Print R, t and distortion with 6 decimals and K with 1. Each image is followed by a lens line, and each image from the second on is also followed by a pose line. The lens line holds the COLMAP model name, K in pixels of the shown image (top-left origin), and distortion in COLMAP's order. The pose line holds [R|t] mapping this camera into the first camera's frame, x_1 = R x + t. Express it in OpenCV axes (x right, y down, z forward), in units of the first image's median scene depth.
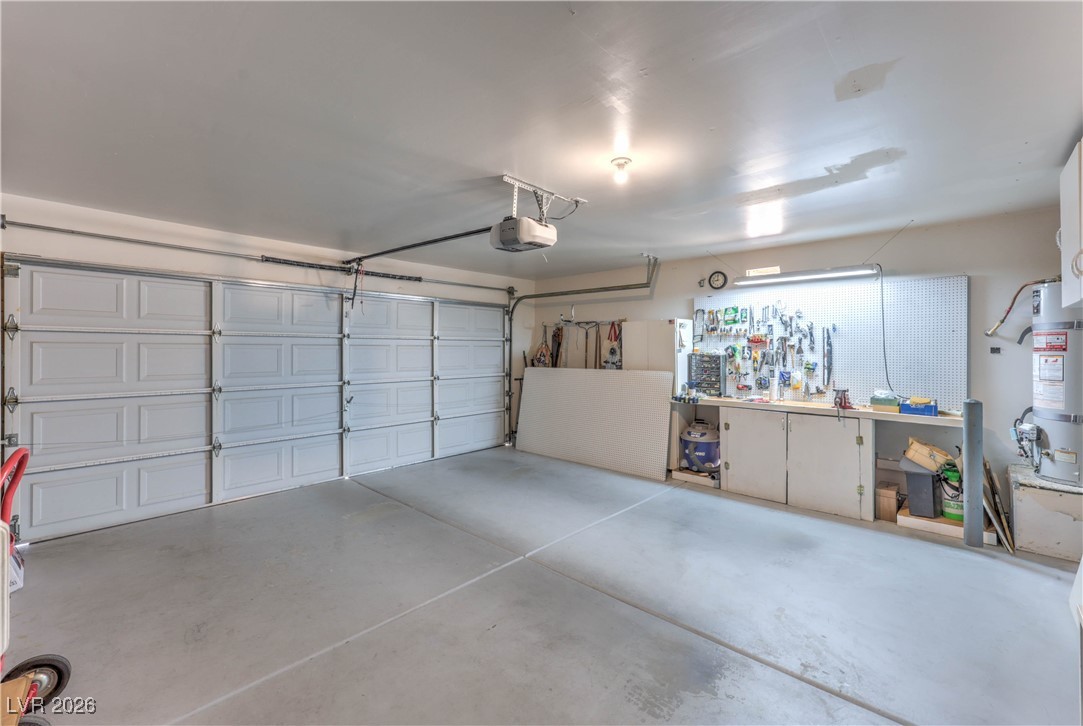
lens RADIAL K [[450.5, 0, 545.1], [0, 450.5, 355.7], [0, 0, 1]] dist [0.002440, 0.000312]
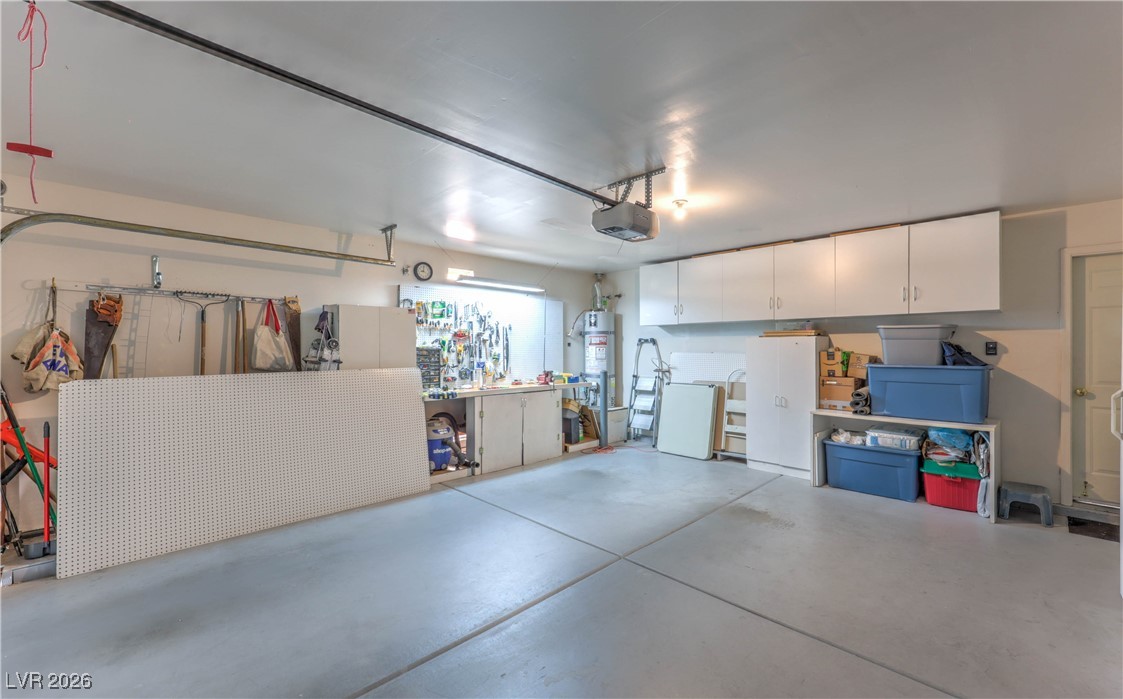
lens RADIAL K [[474.6, 0, 584.1], [0, 474.6, 354.2], [0, 0, 1]] dist [0.000274, -0.000105]
pose [[0.010847, -0.017590, 0.999786, -0.682246], [0.011262, 0.999784, 0.017467, -0.003657], [-0.999878, 0.011070, 0.011043, 0.694013]]
